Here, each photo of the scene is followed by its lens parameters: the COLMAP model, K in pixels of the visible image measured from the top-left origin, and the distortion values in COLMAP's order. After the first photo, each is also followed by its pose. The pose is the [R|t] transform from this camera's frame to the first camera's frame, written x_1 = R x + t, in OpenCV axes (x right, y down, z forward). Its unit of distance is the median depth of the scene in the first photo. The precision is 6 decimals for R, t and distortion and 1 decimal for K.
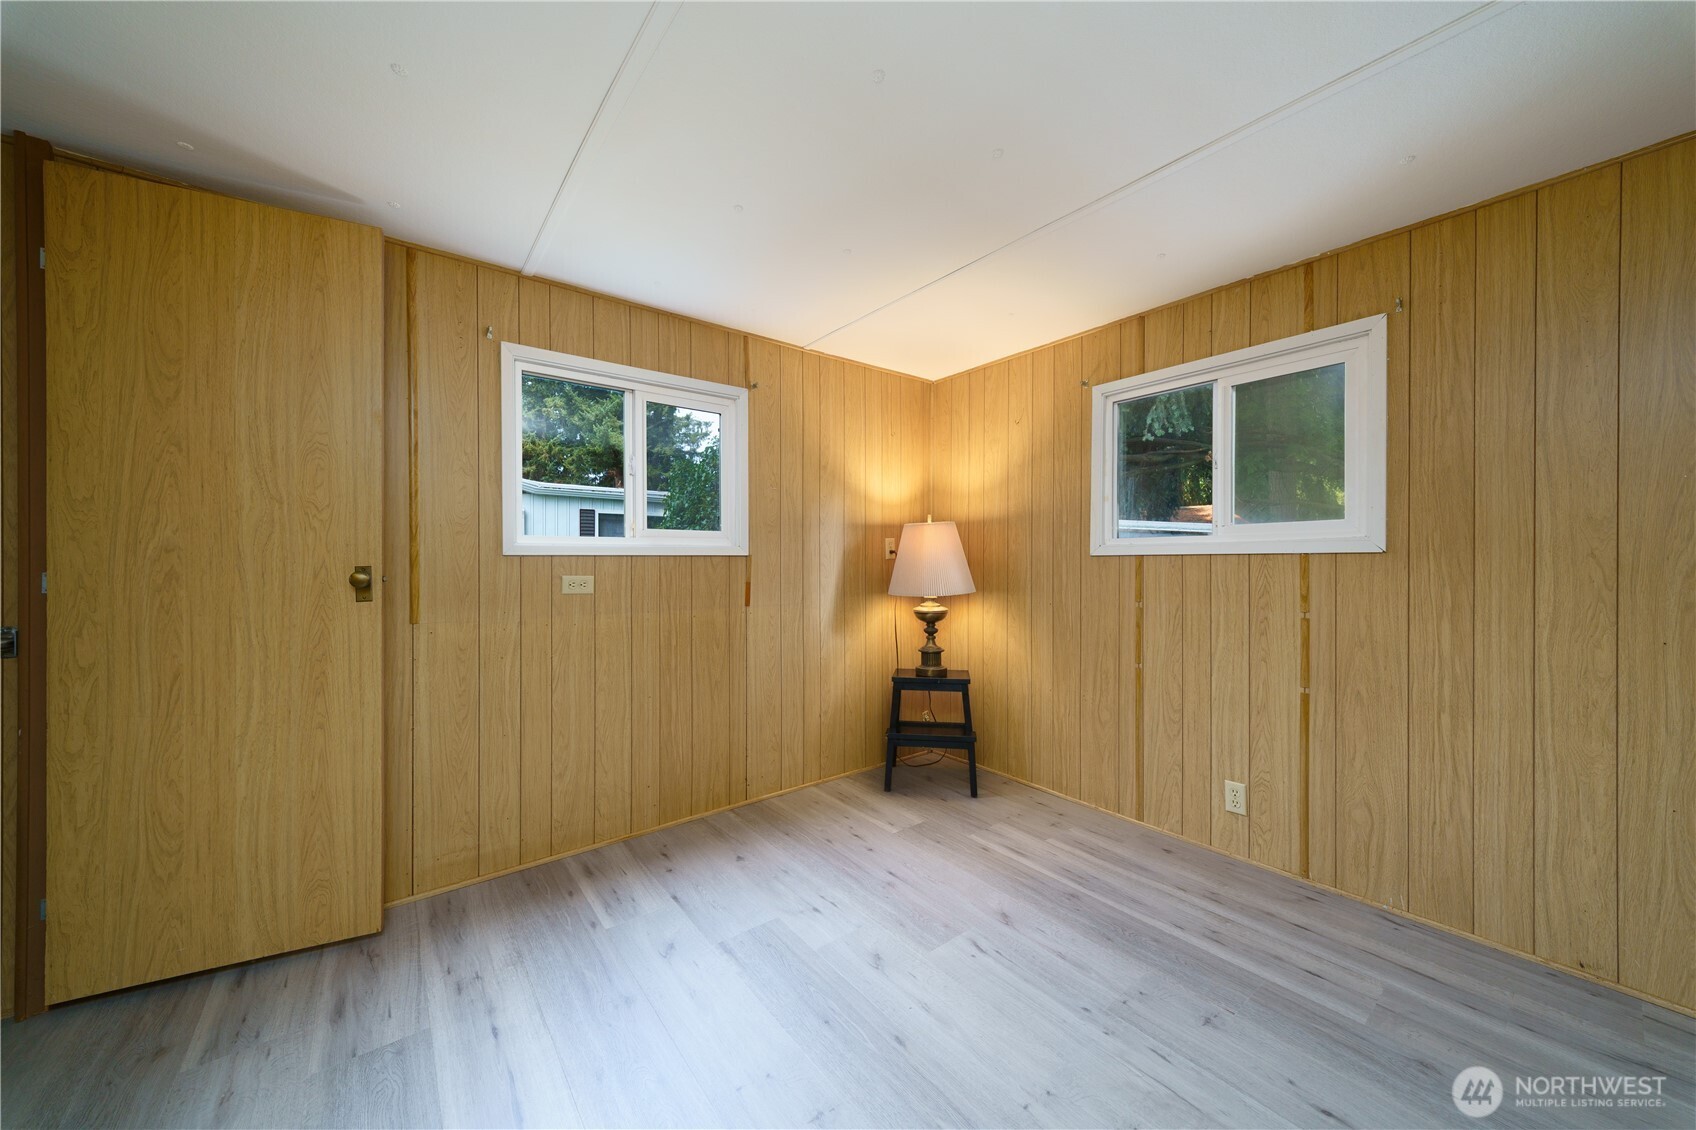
lens RADIAL K [[601.3, 0, 841.0], [0, 601.3, 560.5], [0, 0, 1]] dist [0.000029, 0.000375]
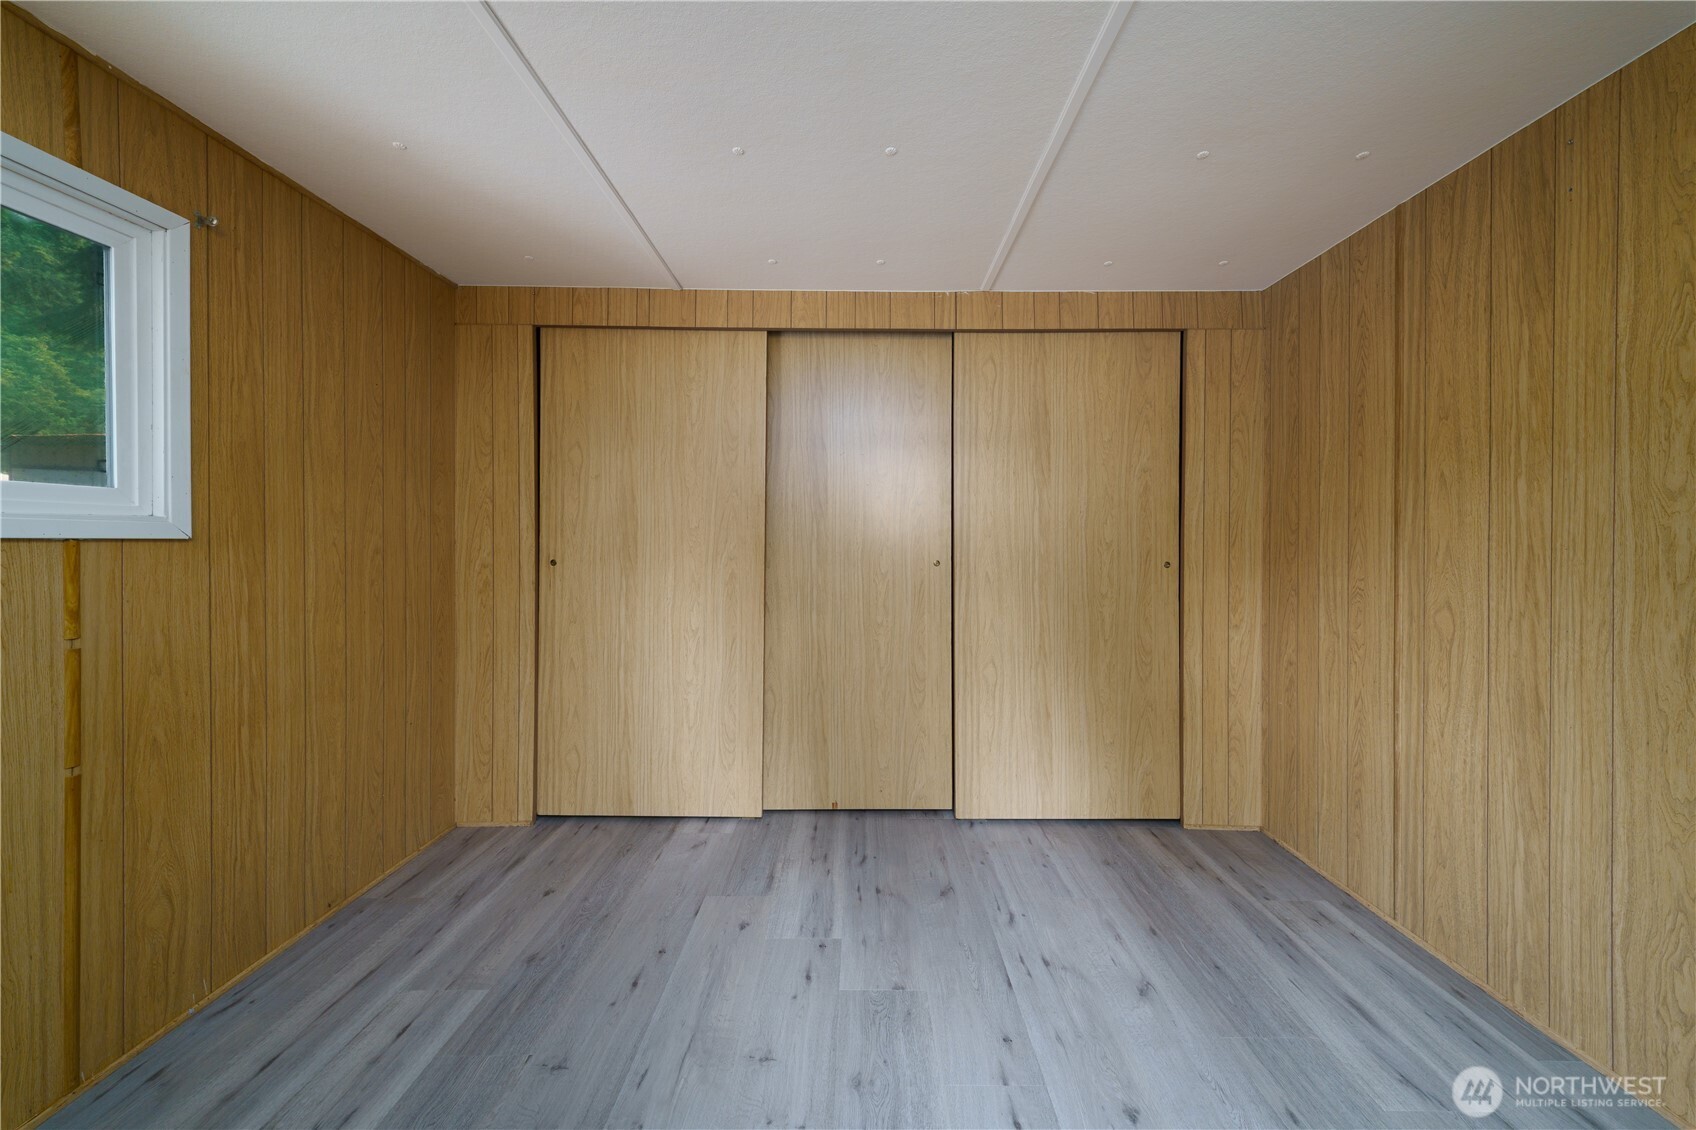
lens RADIAL K [[601.3, 0, 870.1], [0, 601.3, 546.0], [0, 0, 1]] dist [0.000029, 0.000375]
pose [[-0.794940, -0.000598, 0.606688, -0.245569], [0.002063, 0.999991, 0.003688, -0.006328], [-0.606685, 0.004183, -0.794931, 1.175966]]
